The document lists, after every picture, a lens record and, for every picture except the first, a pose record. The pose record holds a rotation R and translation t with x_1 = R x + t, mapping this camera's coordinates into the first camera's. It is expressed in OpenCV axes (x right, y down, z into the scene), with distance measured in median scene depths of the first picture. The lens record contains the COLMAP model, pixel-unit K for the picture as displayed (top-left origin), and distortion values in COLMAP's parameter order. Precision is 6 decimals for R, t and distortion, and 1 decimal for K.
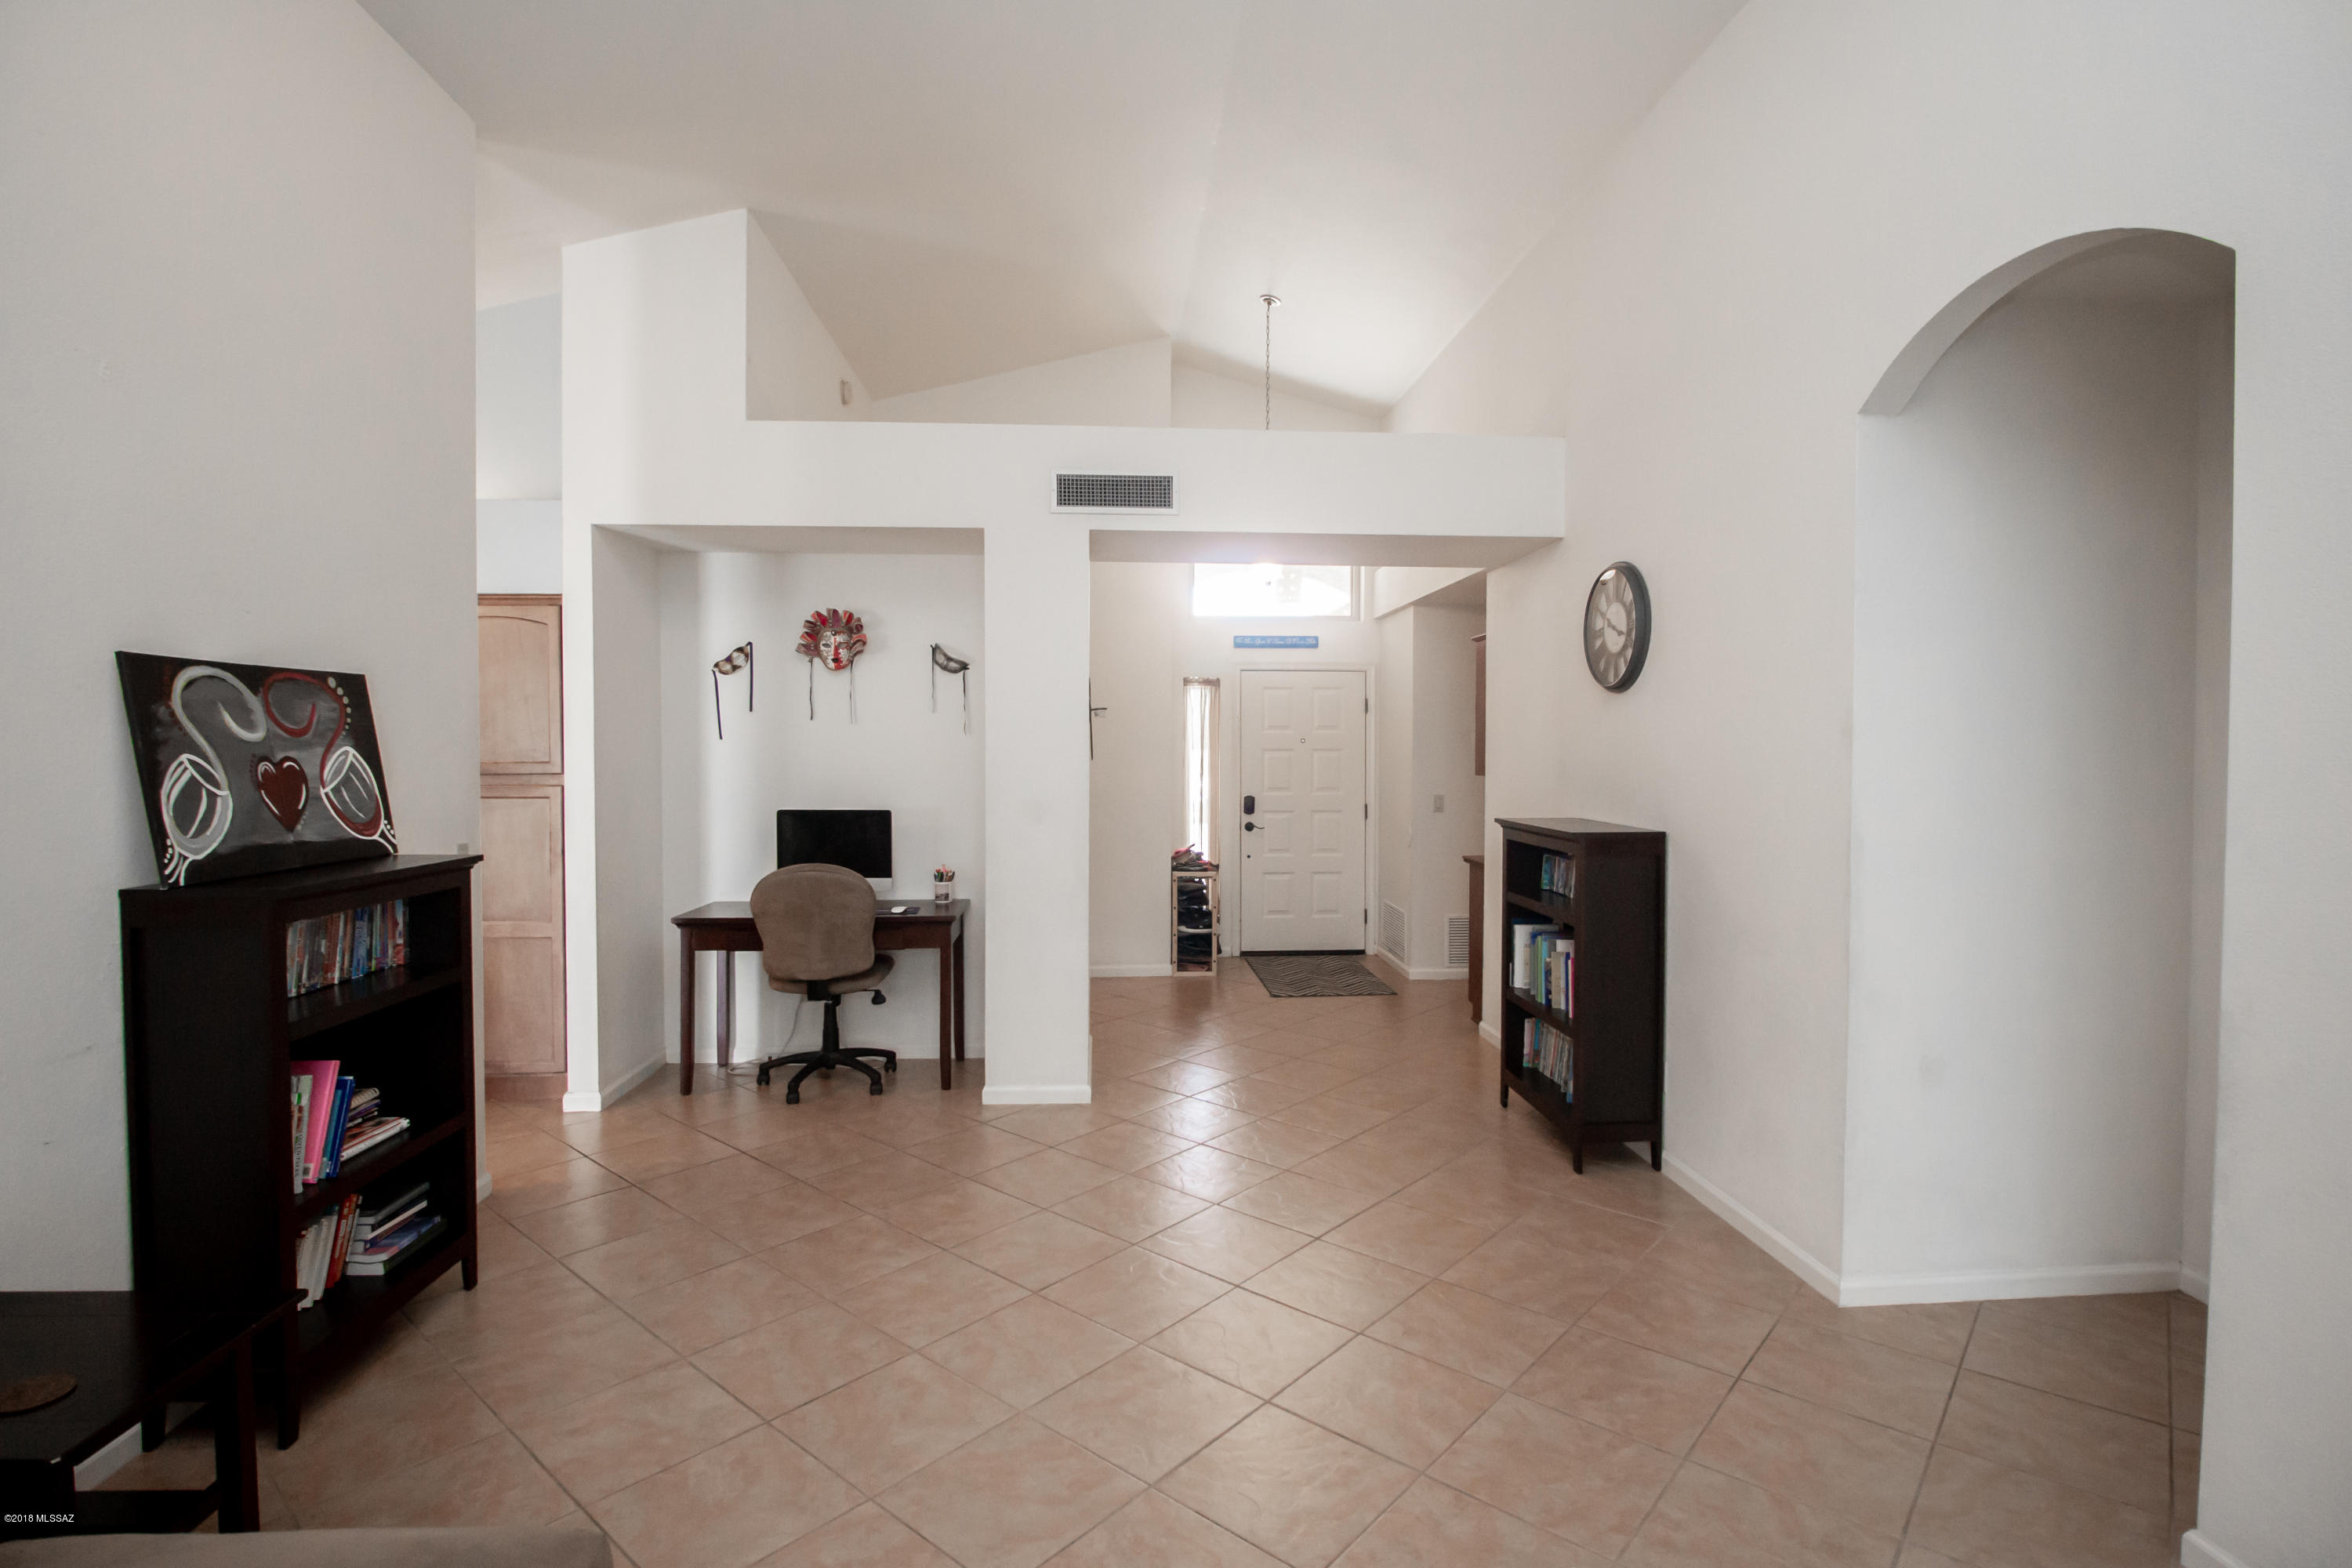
lens RADIAL K [[1142.4, 0, 1184.1], [0, 1142.4, 775.8], [0, 0, 1]] dist [-0.002202, -0.012453]
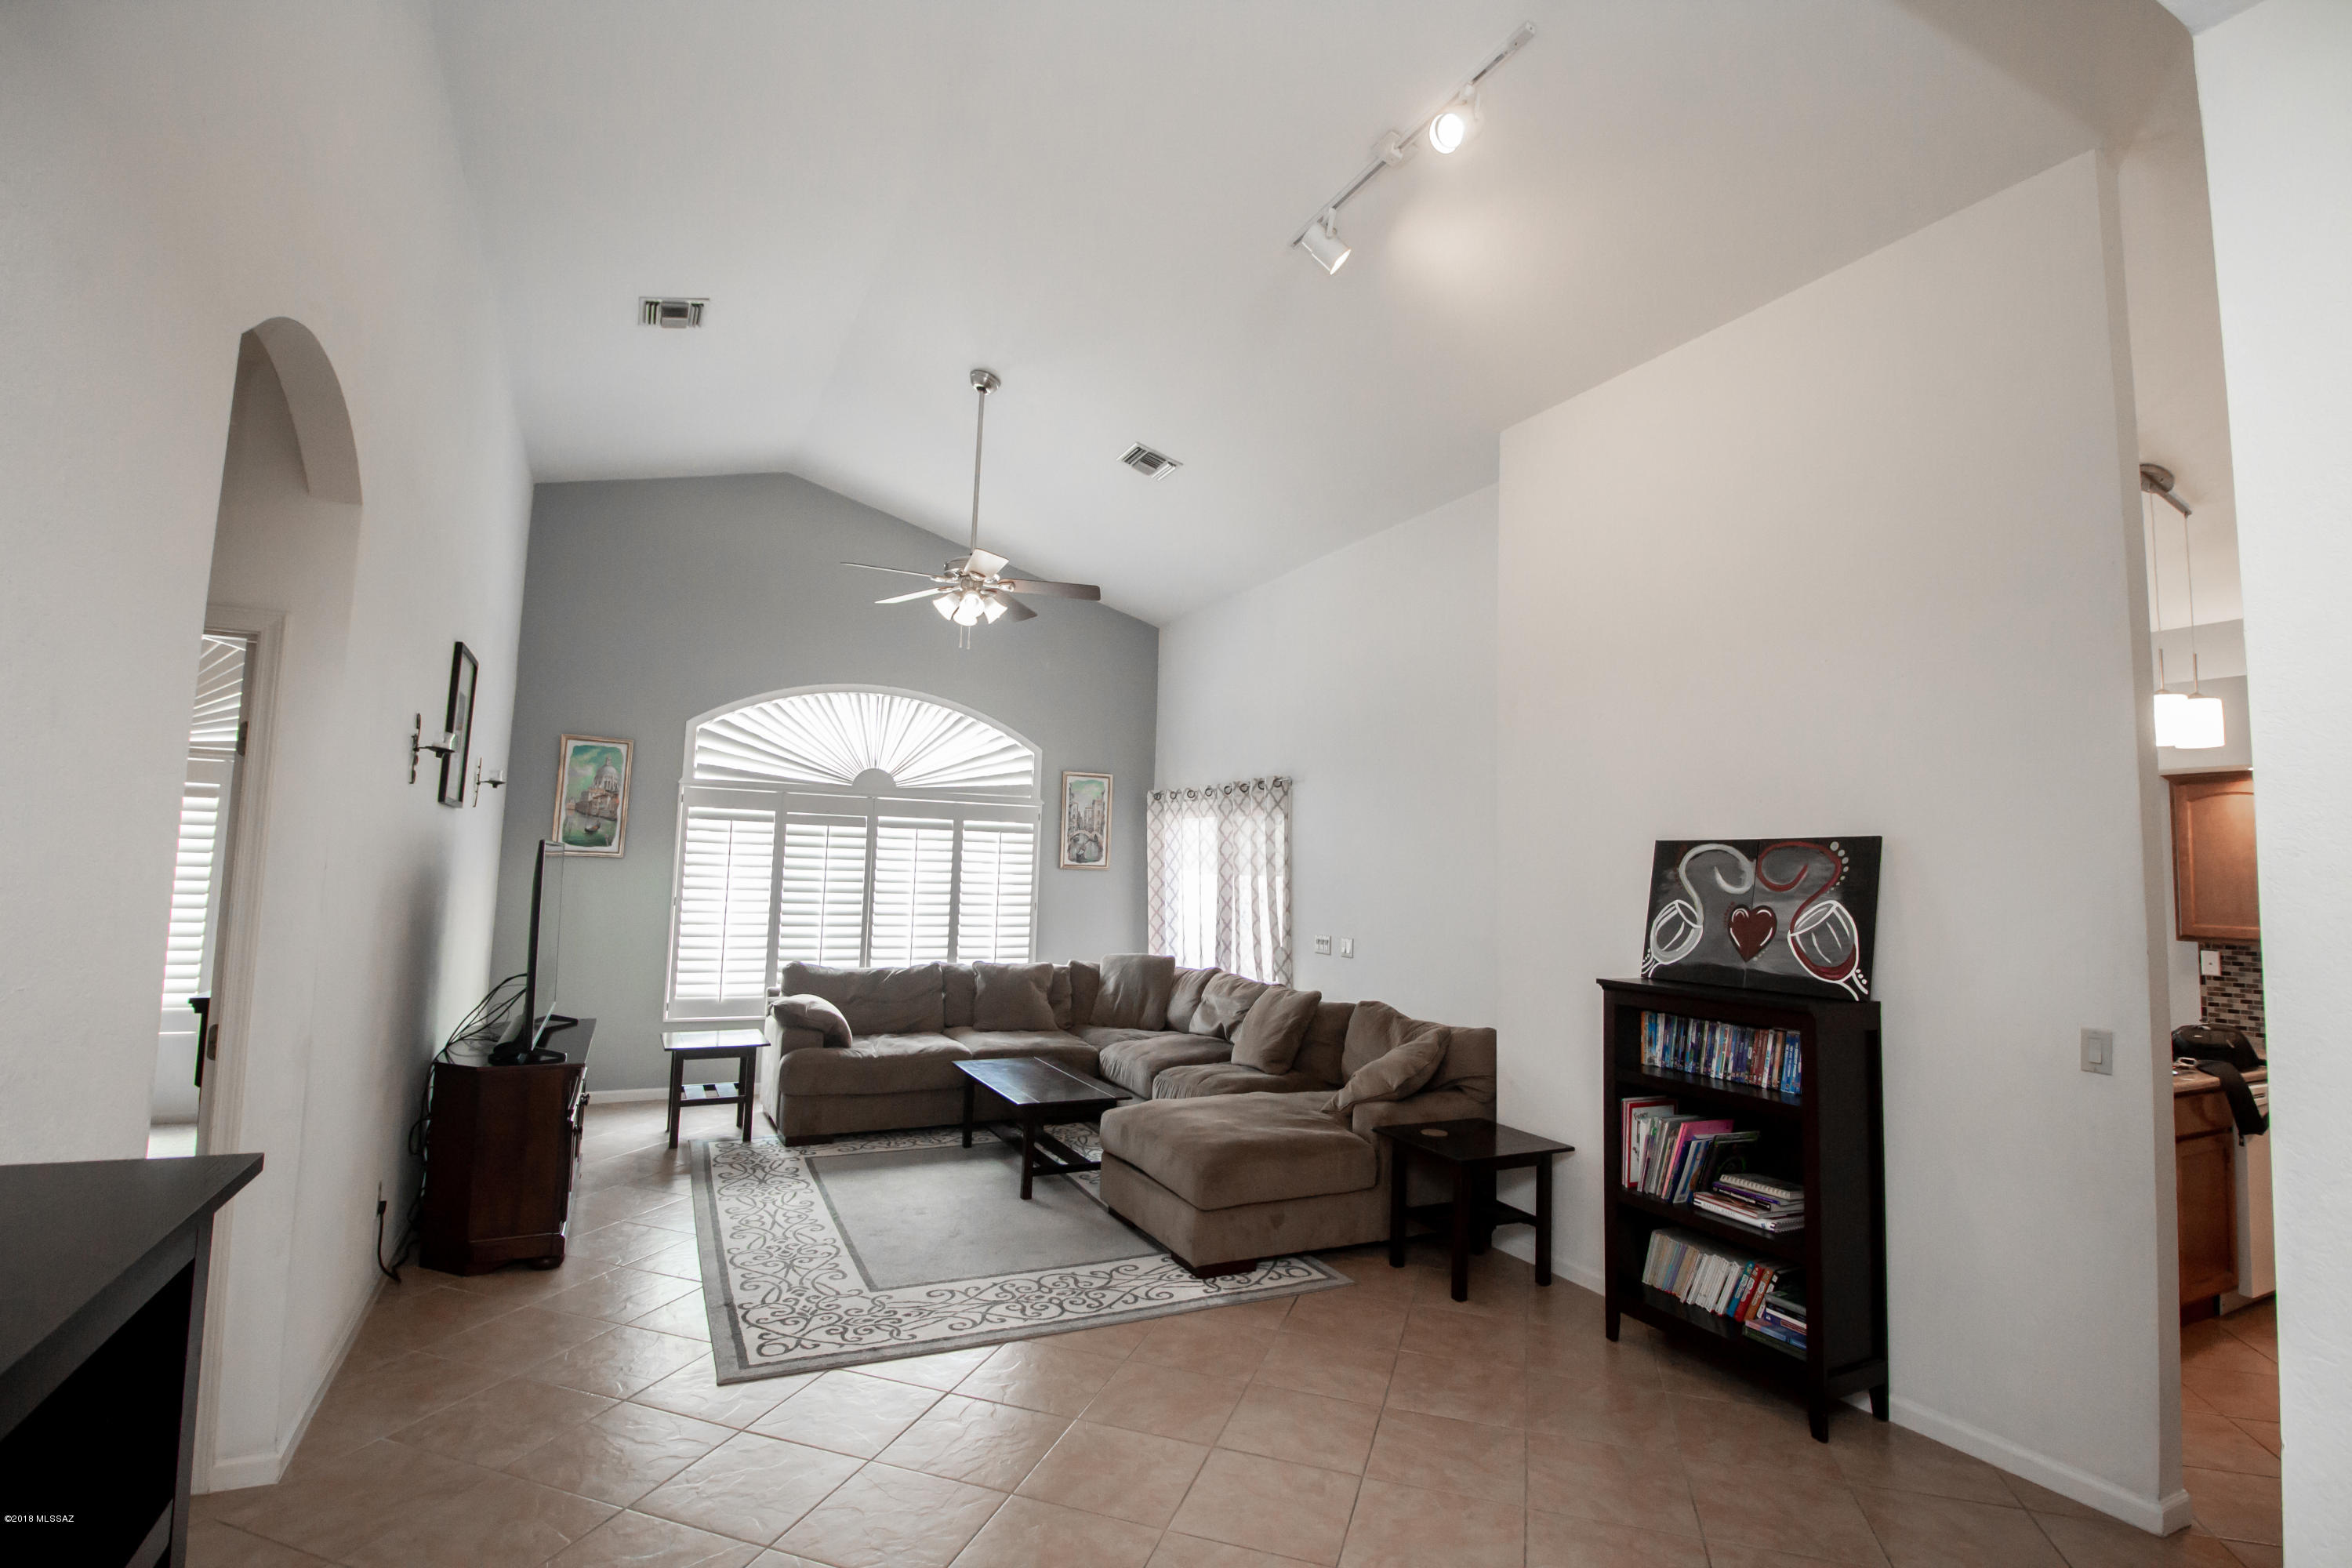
lens RADIAL K [[1087.3, 0, 1182.2], [0, 1087.3, 778.1], [0, 0, 1]] dist [-0.000555, -0.013404]
pose [[-0.918603, -0.067613, -0.389356, 0.326646], [-0.044558, 0.996693, -0.067954, -0.046790], [0.392663, -0.045074, -0.918577, 1.814367]]
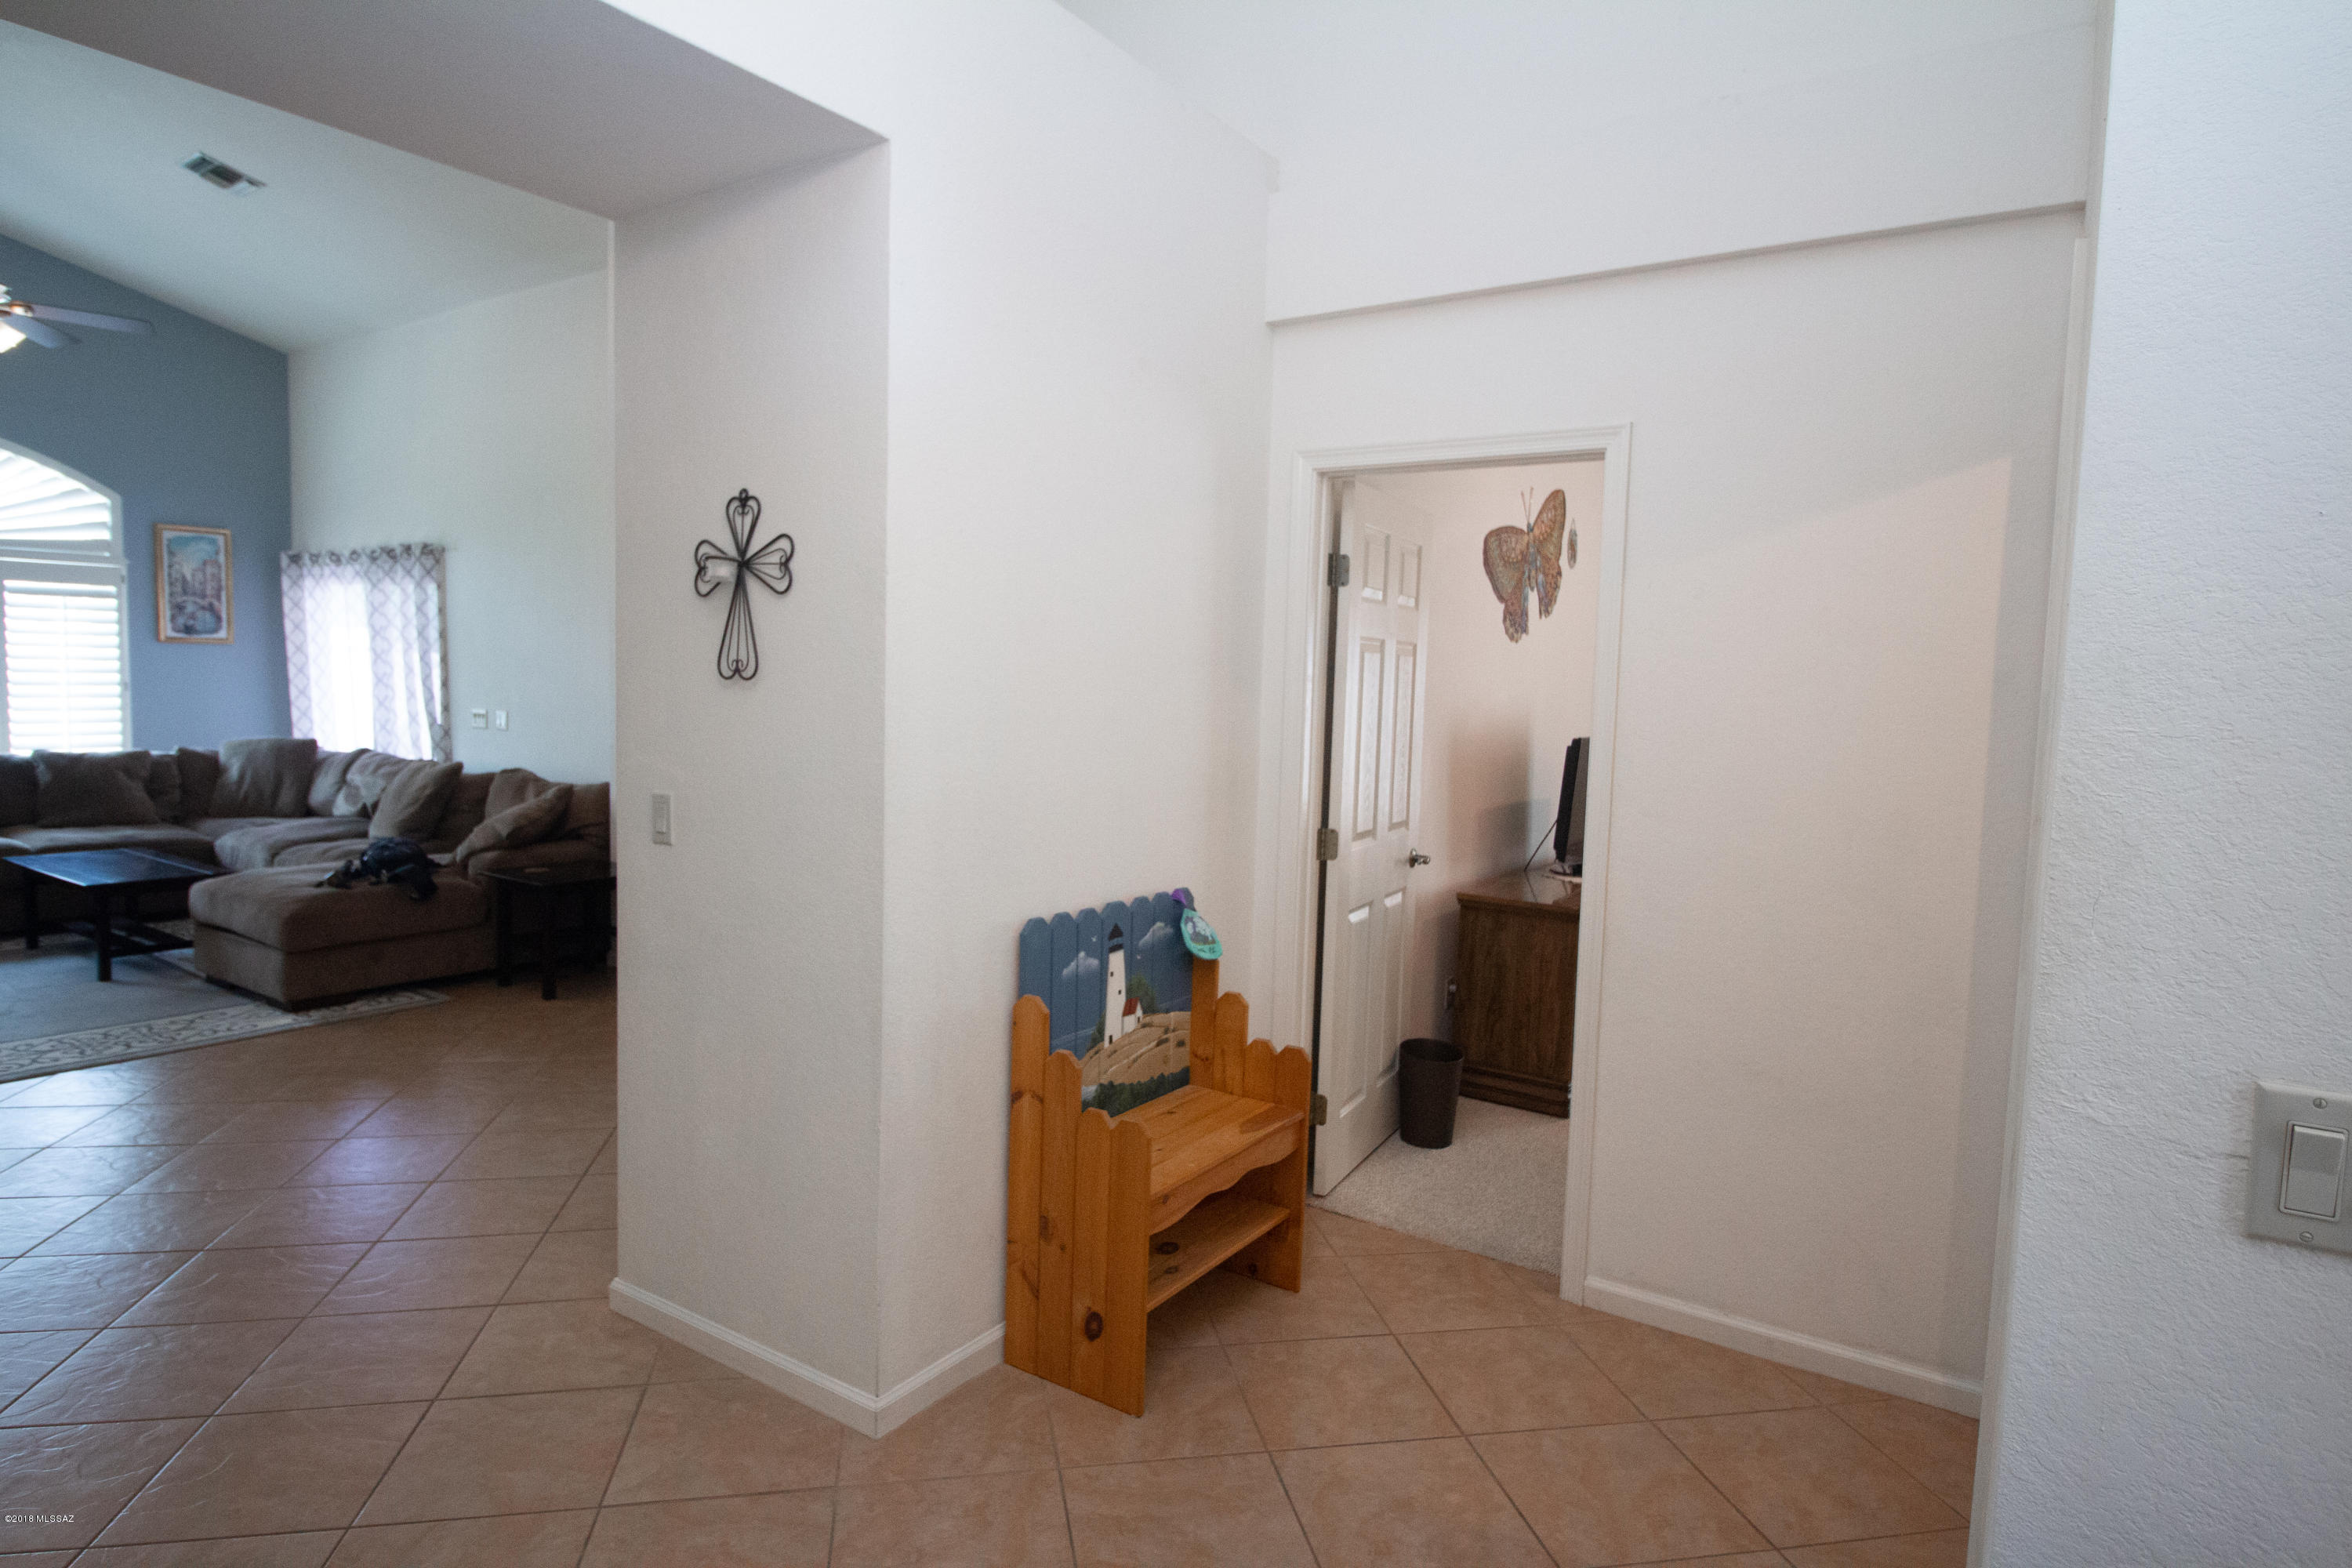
lens RADIAL K [[1297.7, 0, 1163.5], [0, 1297.7, 777.0], [0, 0, 1]] dist [-0.003285, -0.003848]
pose [[-0.618035, 0.037024, -0.785279, 0.377277], [-0.050000, 0.995017, 0.086264, -0.048753], [0.784559, 0.092578, -0.613104, 2.552405]]
